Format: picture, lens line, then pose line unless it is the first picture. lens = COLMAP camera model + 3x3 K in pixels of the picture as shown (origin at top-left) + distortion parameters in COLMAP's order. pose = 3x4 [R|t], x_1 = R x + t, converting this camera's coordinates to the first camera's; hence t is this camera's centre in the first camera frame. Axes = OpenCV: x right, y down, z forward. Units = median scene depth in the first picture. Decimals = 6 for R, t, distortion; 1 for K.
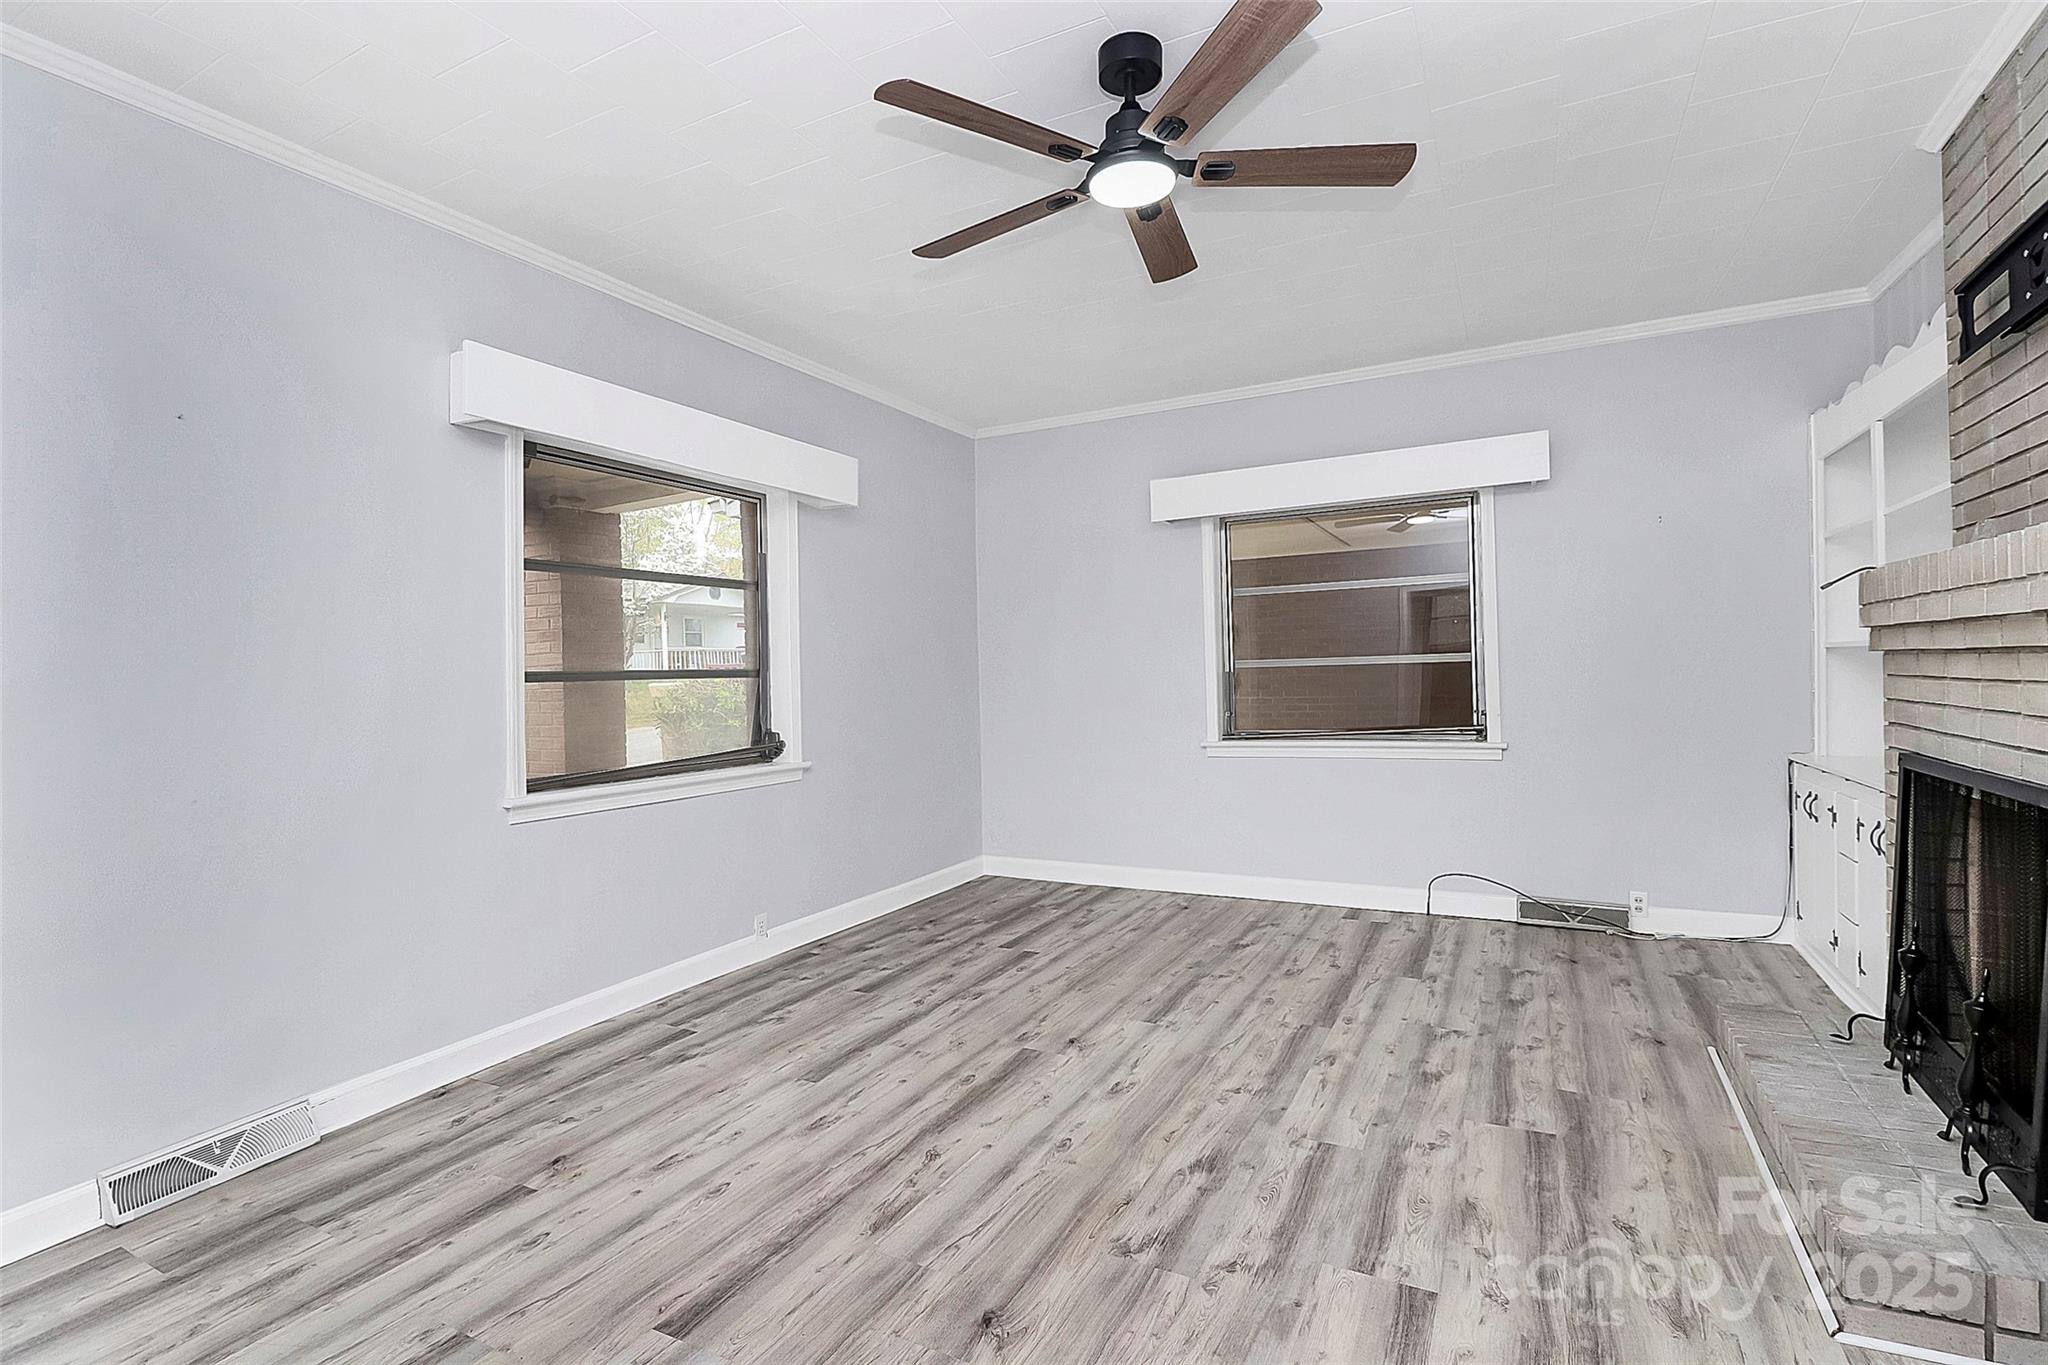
lens RADIAL K [[964.9, 0, 1035.9], [0, 964.9, 676.8], [0, 0, 1]] dist [0.002902, -0.012092]
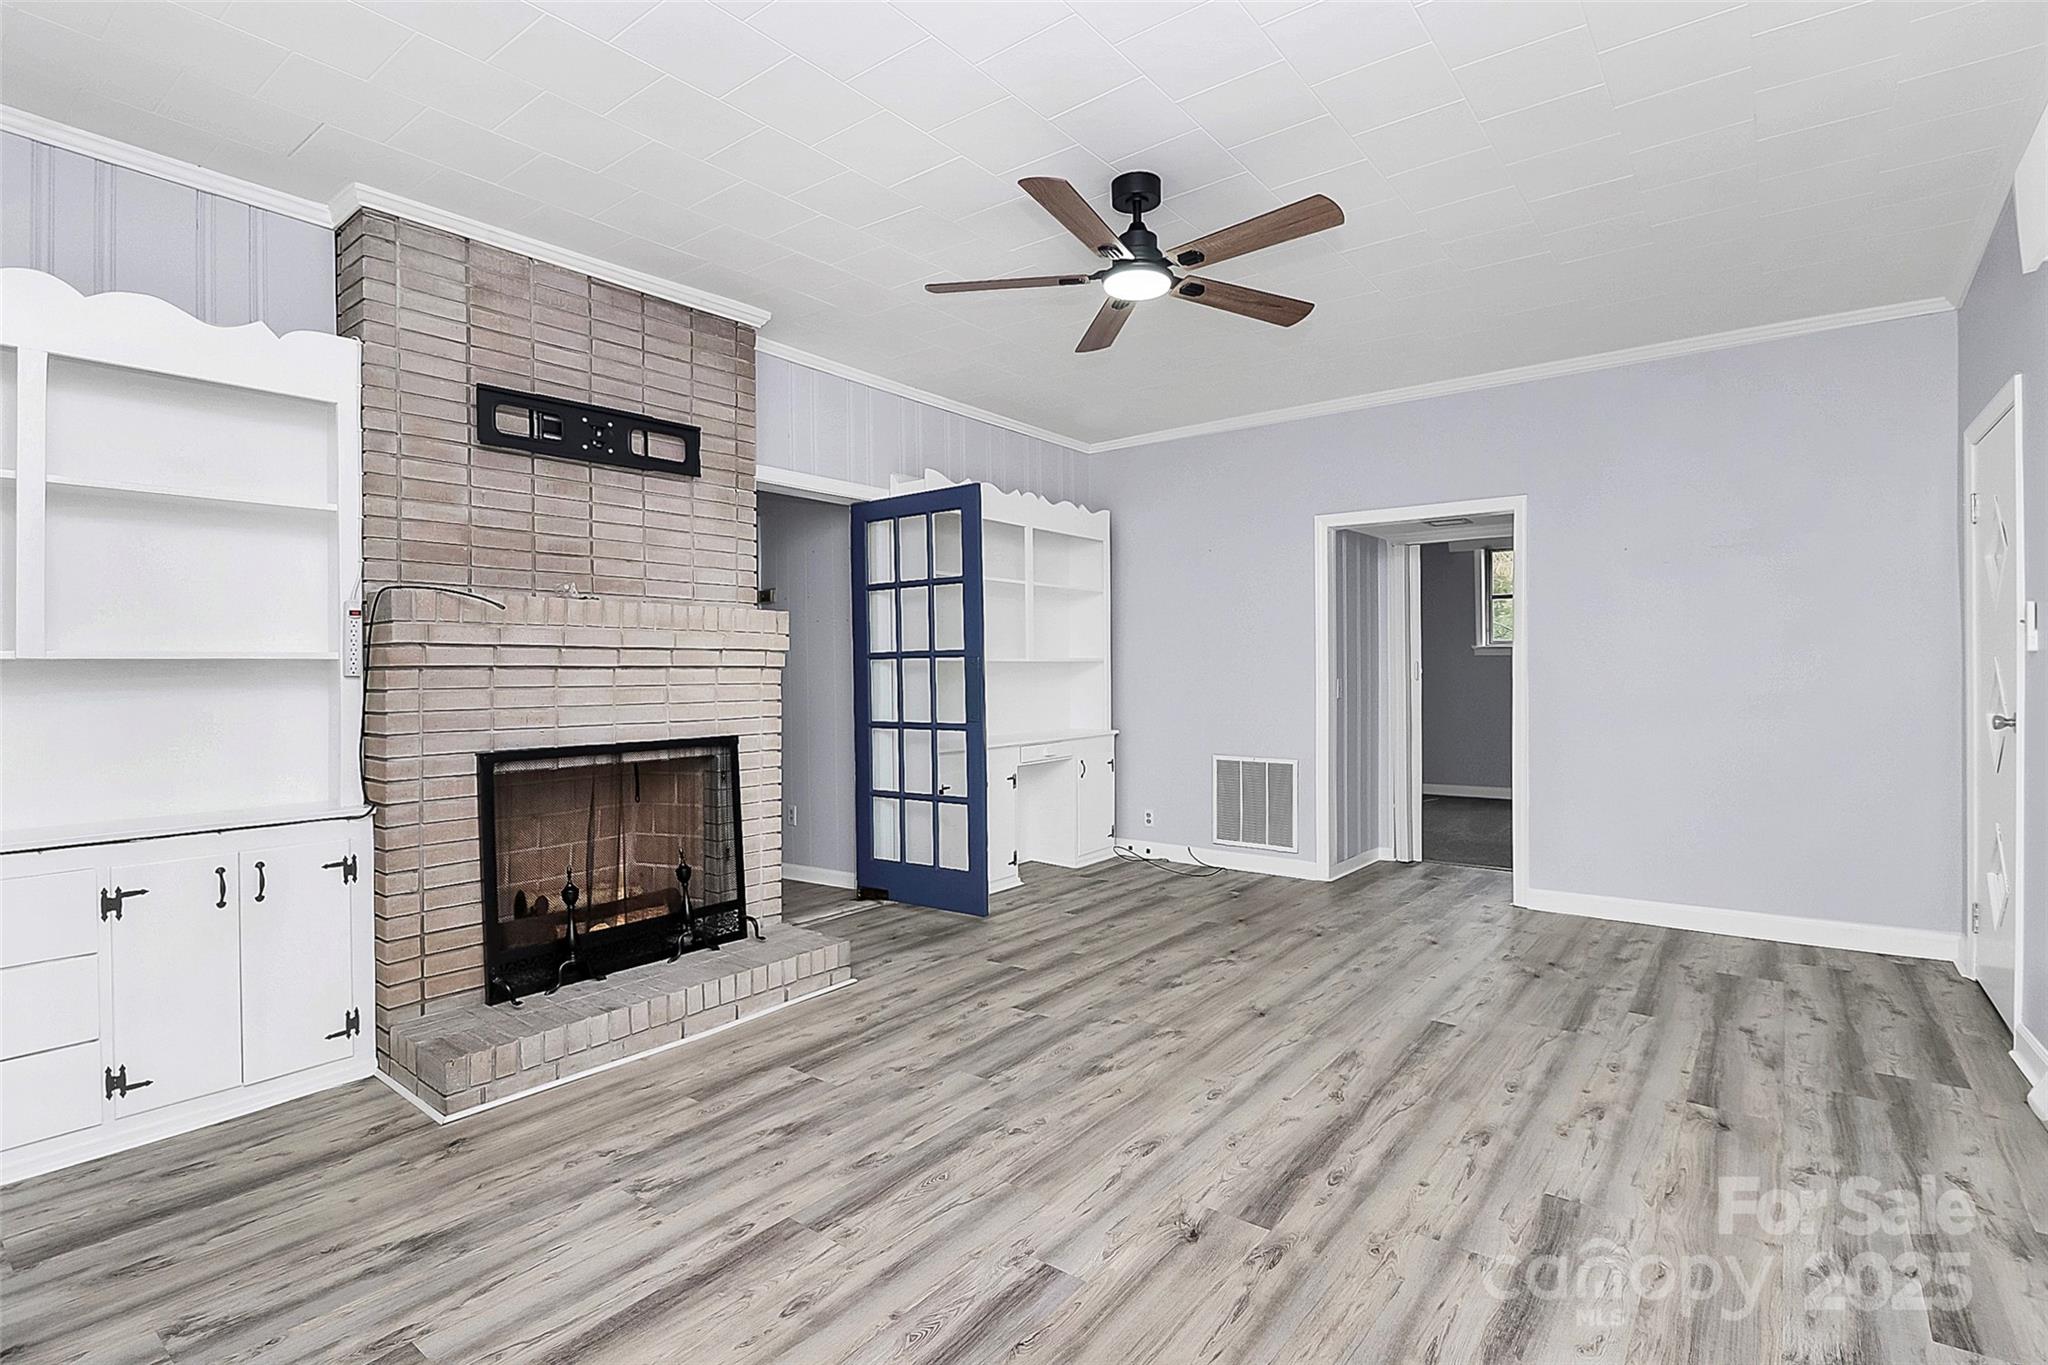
lens RADIAL K [[965.0, 0, 1012.4], [0, 965.0, 678.1], [0, 0, 1]] dist [0.000302, -0.011829]
pose [[-0.979358, 0.029912, 0.199906, 0.019286], [0.031889, 0.999469, 0.006680, -0.000365], [-0.199600, 0.012917, -0.979792, 1.946895]]
